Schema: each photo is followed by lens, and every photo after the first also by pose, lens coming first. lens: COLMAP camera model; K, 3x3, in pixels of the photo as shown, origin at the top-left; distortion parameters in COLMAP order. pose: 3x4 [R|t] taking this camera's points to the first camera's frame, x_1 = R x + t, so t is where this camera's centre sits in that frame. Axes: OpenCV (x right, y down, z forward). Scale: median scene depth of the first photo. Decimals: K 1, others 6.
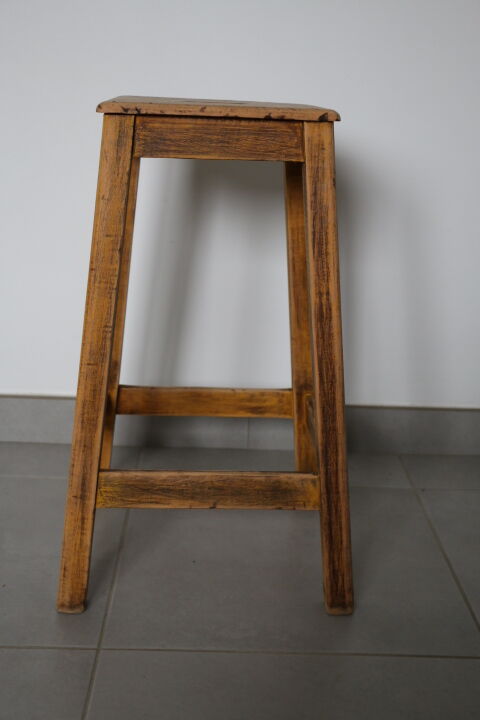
lens RADIAL K [[891.2, 0, 240.0], [0, 891.2, 360.0], [0, 0, 1]] dist [-0.014656, -0.006020]
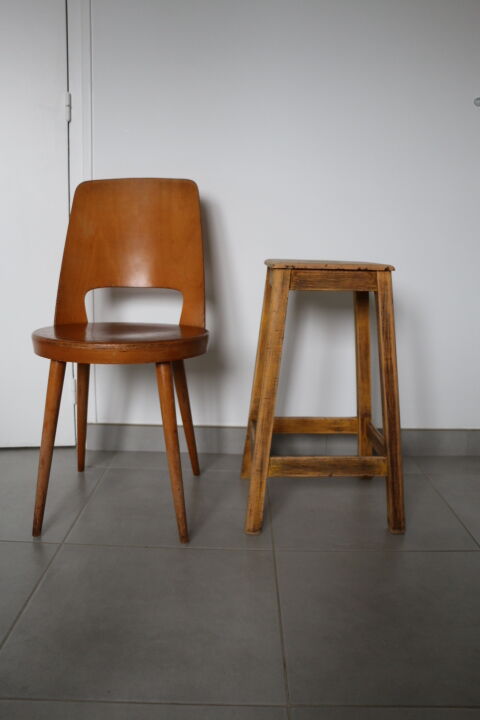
lens RADIAL K [[596.9, 0, 240.0], [0, 596.9, 360.0], [0, 0, 1]] dist [-0.156447, 0.002925]
pose [[0.999369, -0.015958, -0.031748, -0.175866], [0.012427, 0.994024, -0.108451, 0.057734], [0.033289, 0.107988, 0.993595, -0.253090]]
